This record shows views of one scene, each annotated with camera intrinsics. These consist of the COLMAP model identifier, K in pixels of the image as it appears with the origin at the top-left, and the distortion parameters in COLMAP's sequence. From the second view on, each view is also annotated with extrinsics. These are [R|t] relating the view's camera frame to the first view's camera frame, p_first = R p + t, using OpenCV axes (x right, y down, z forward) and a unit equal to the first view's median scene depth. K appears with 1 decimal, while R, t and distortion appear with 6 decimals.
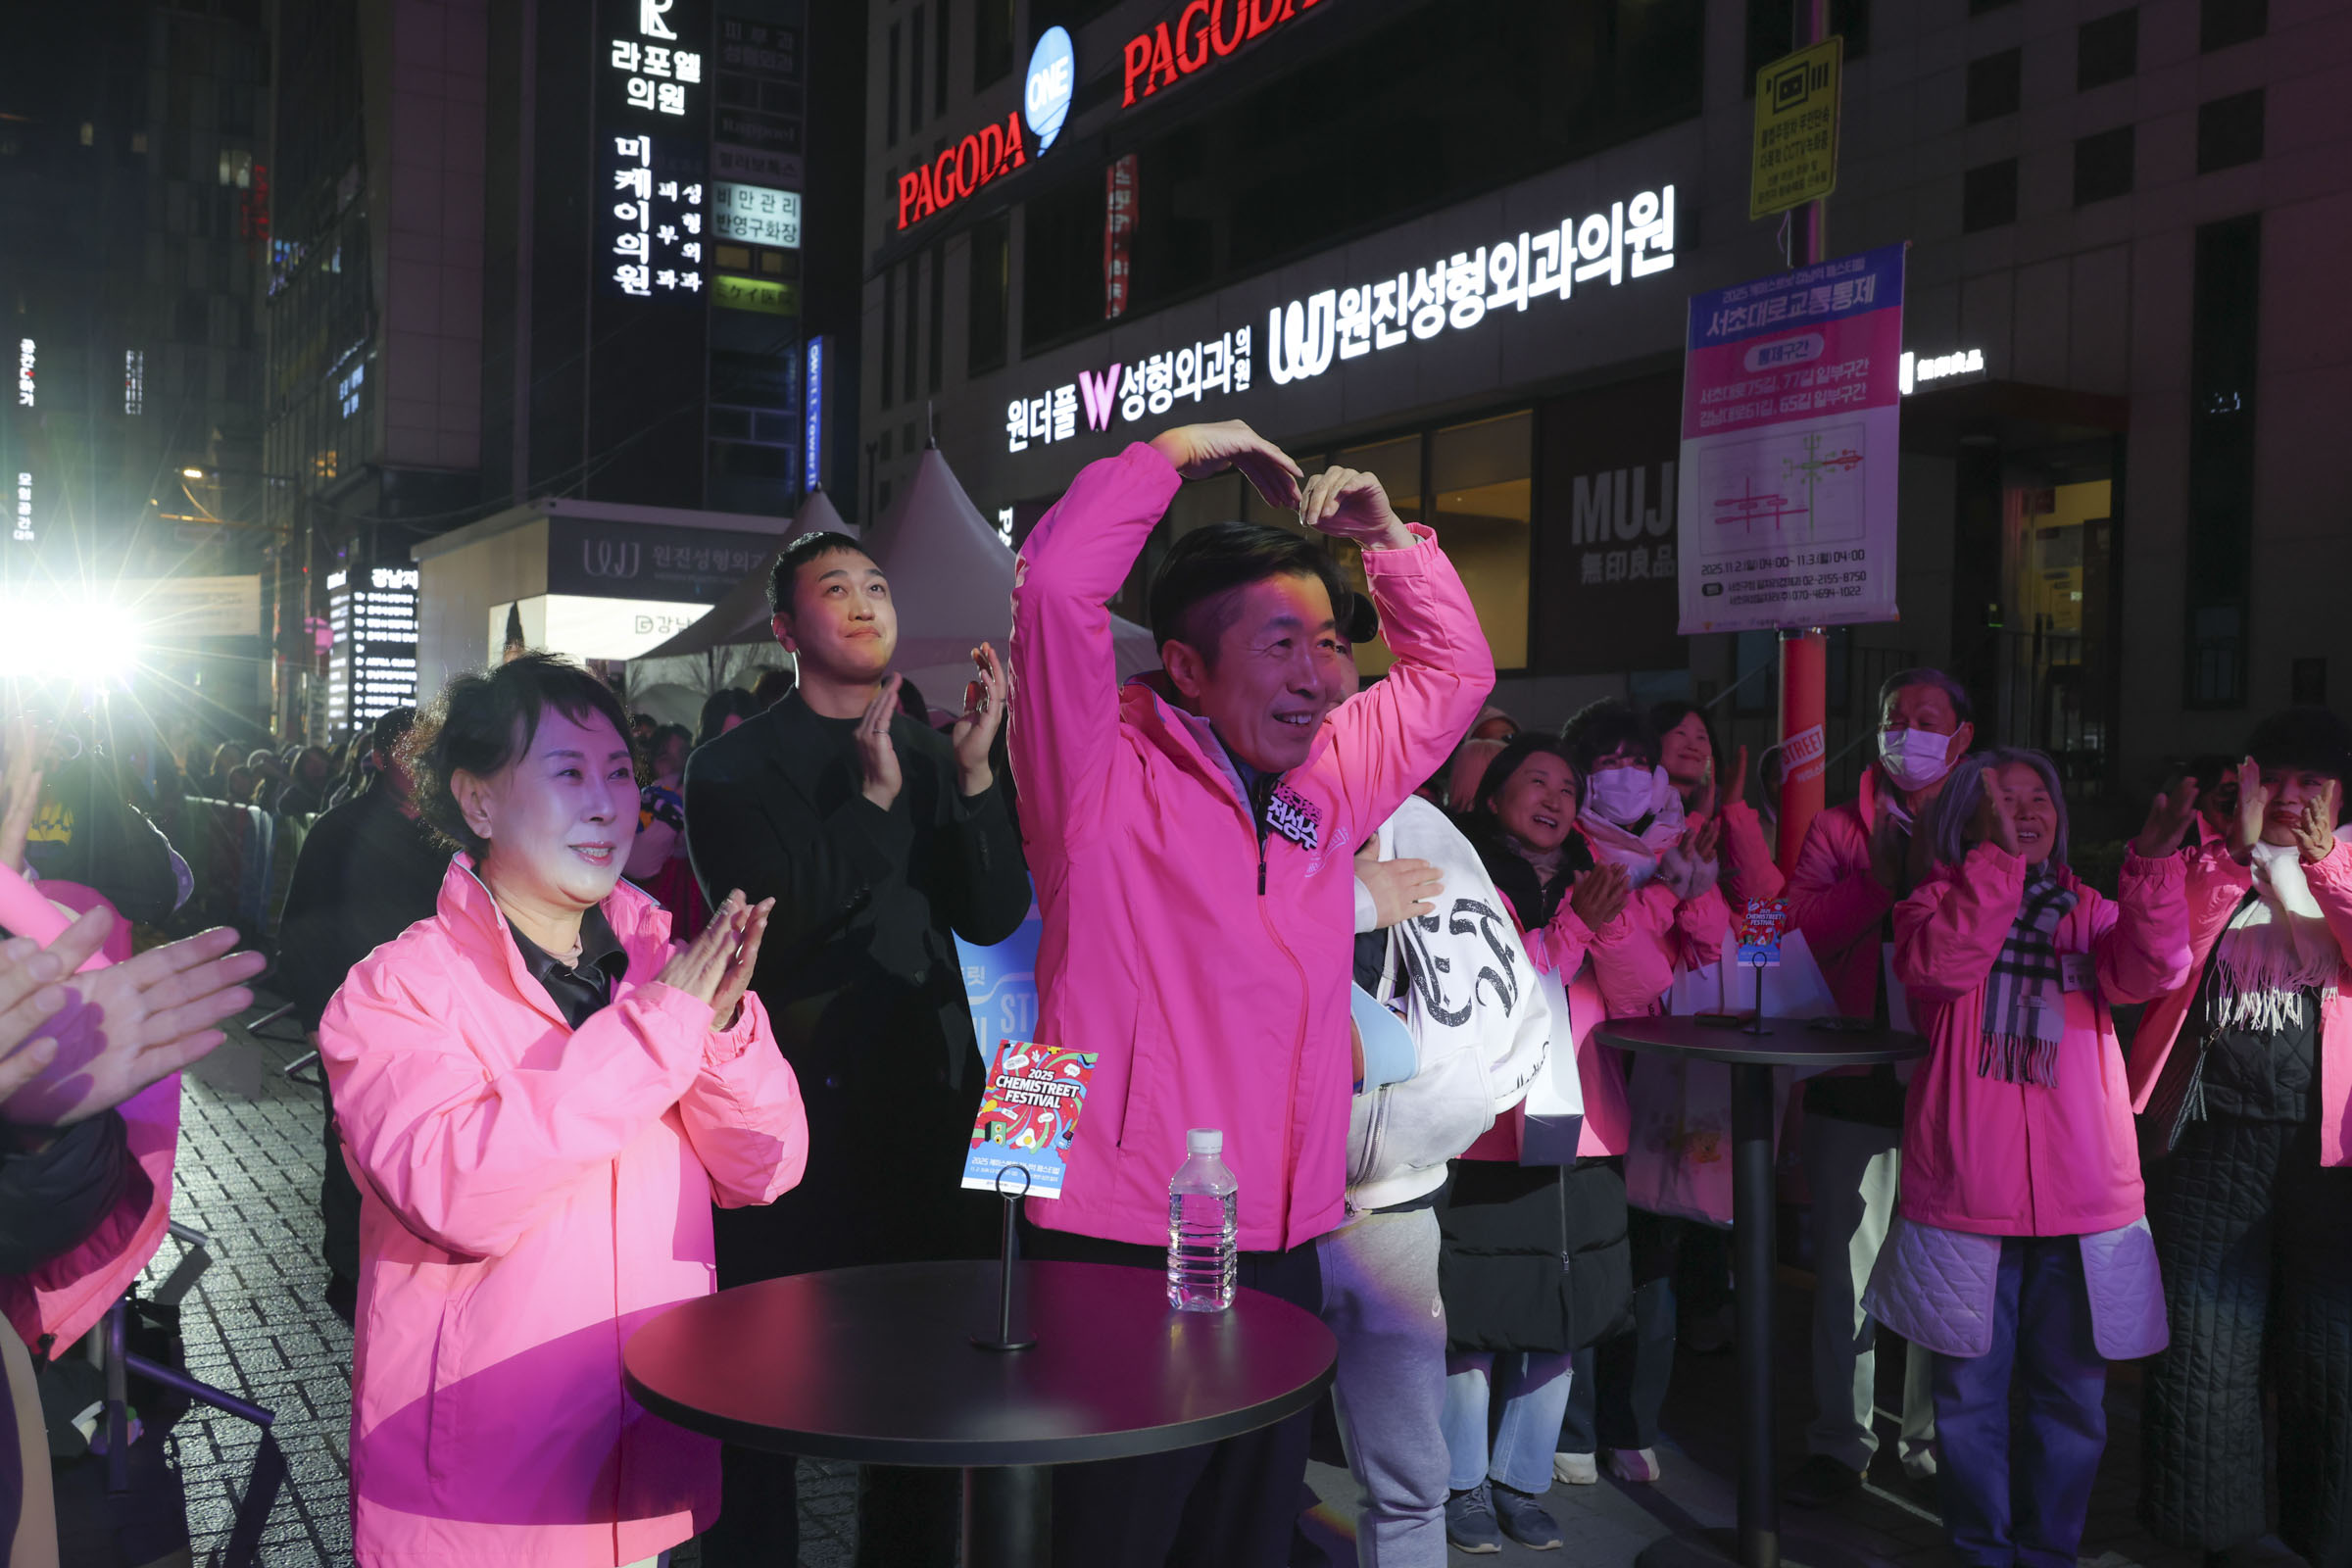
lens RADIAL K [[2278.4, 0, 1182.9], [0, 2278.4, 786.4], [0, 0, 1]] dist [0.003429, 0.000000]
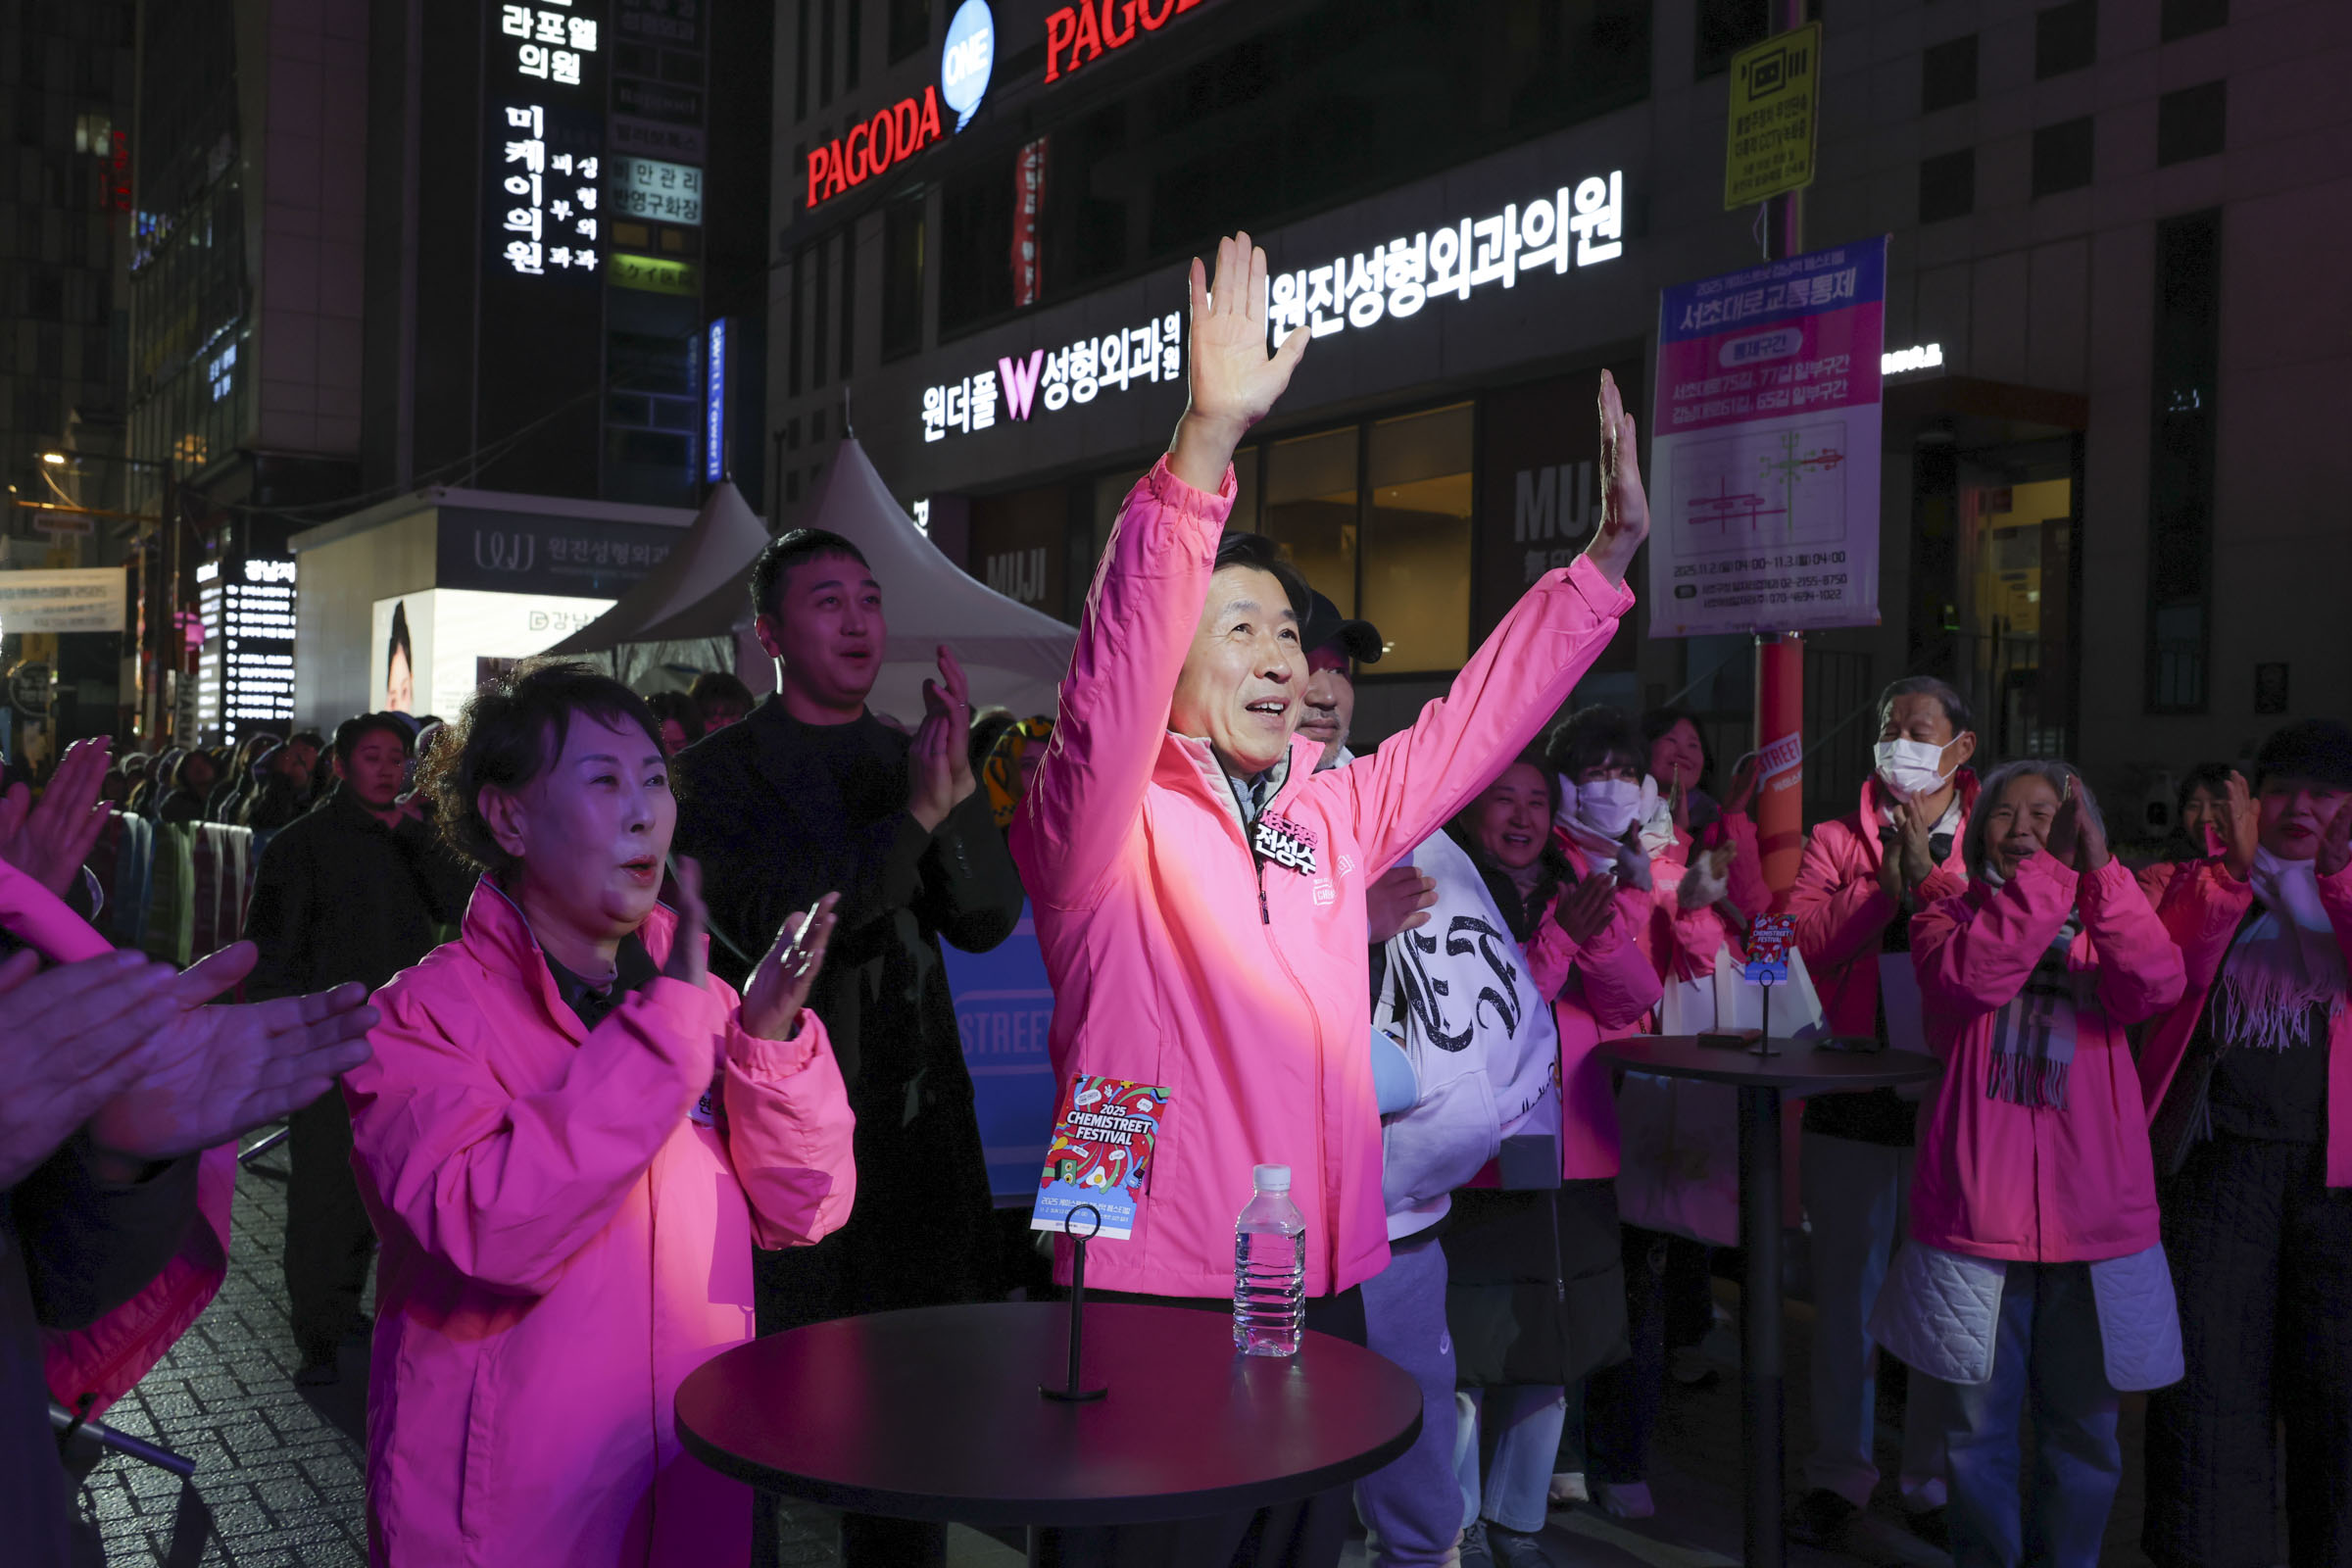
lens RADIAL K [[2381.2, 0, 1191.2], [0, 2381.2, 782.6], [0, 0, 1]] dist [-0.002557, 0.000000]
pose [[0.999240, 0.001308, 0.038967, -0.005315], [-0.001162, 0.999992, -0.003766, -0.000495], [-0.038972, 0.003718, 0.999233, 0.000184]]
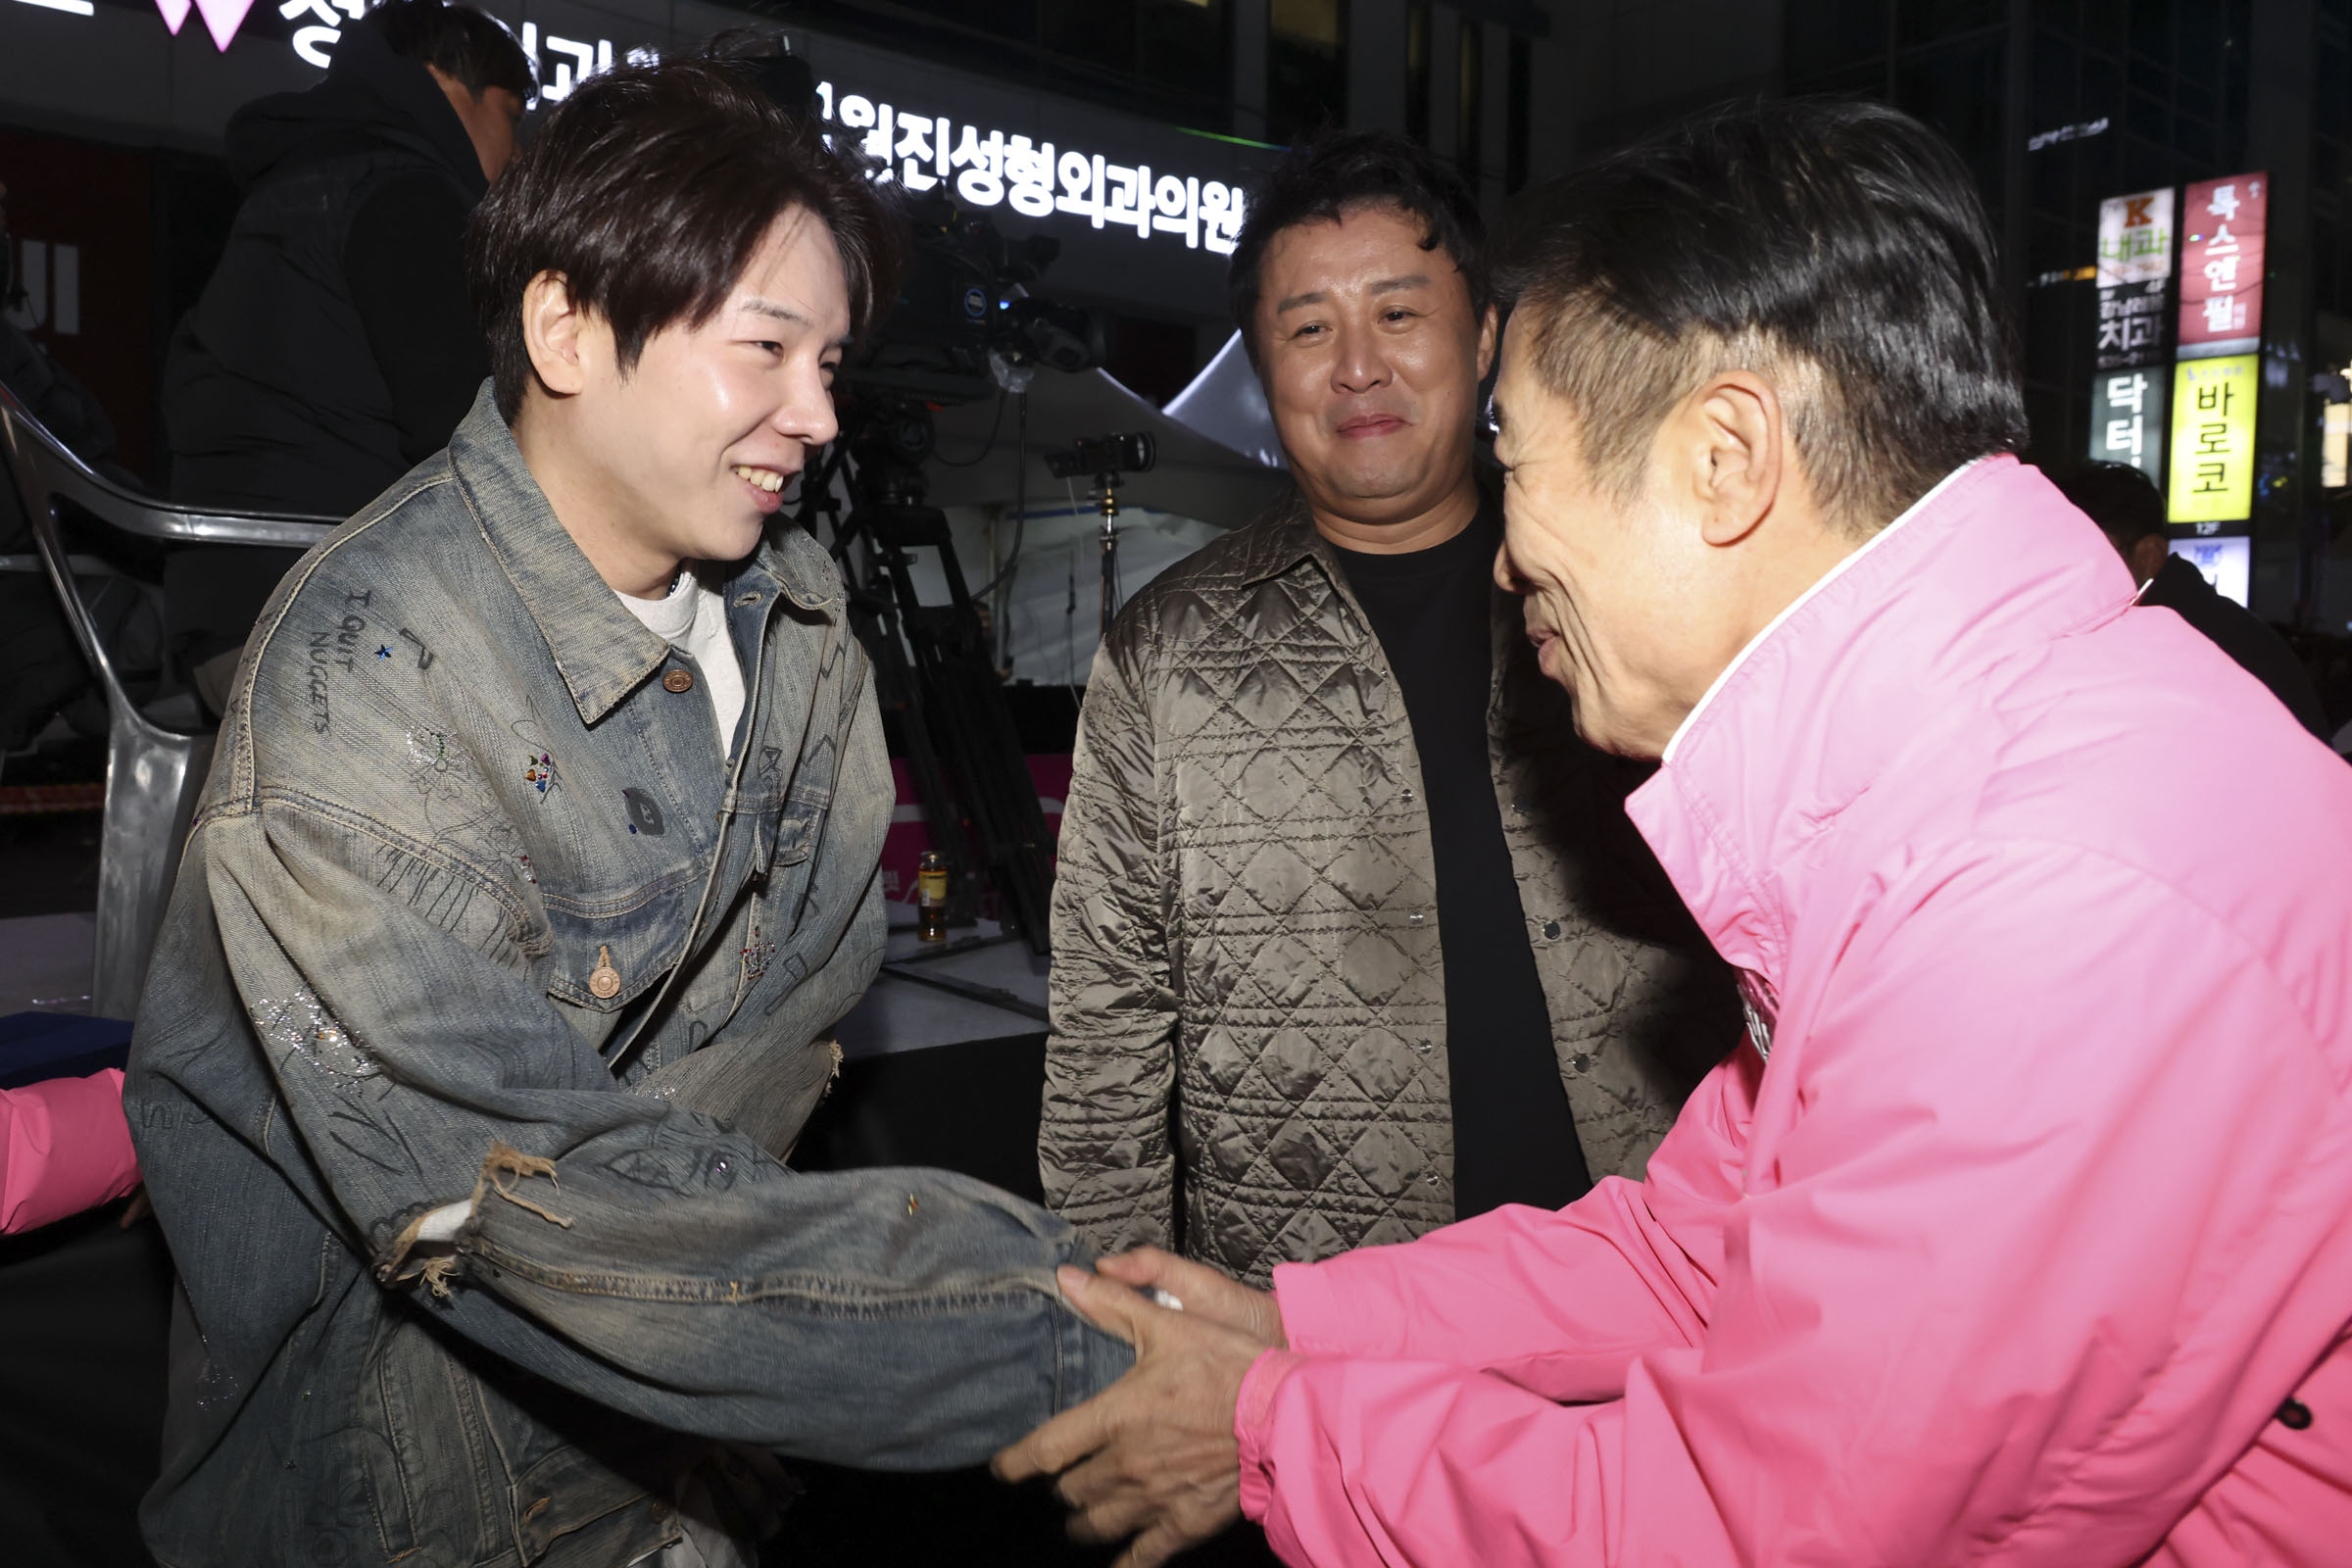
lens RADIAL K [[1817.6, 0, 1012.3], [0, 1817.6, 749.9], [0, 0, 1]] dist [-0.014873, 0.015258]
pose [[-0.160293, -0.057332, 0.985403, -0.724081], [-0.003953, 0.998341, 0.057442, -0.012447], [-0.987062, 0.005312, -0.160253, 1.215263]]
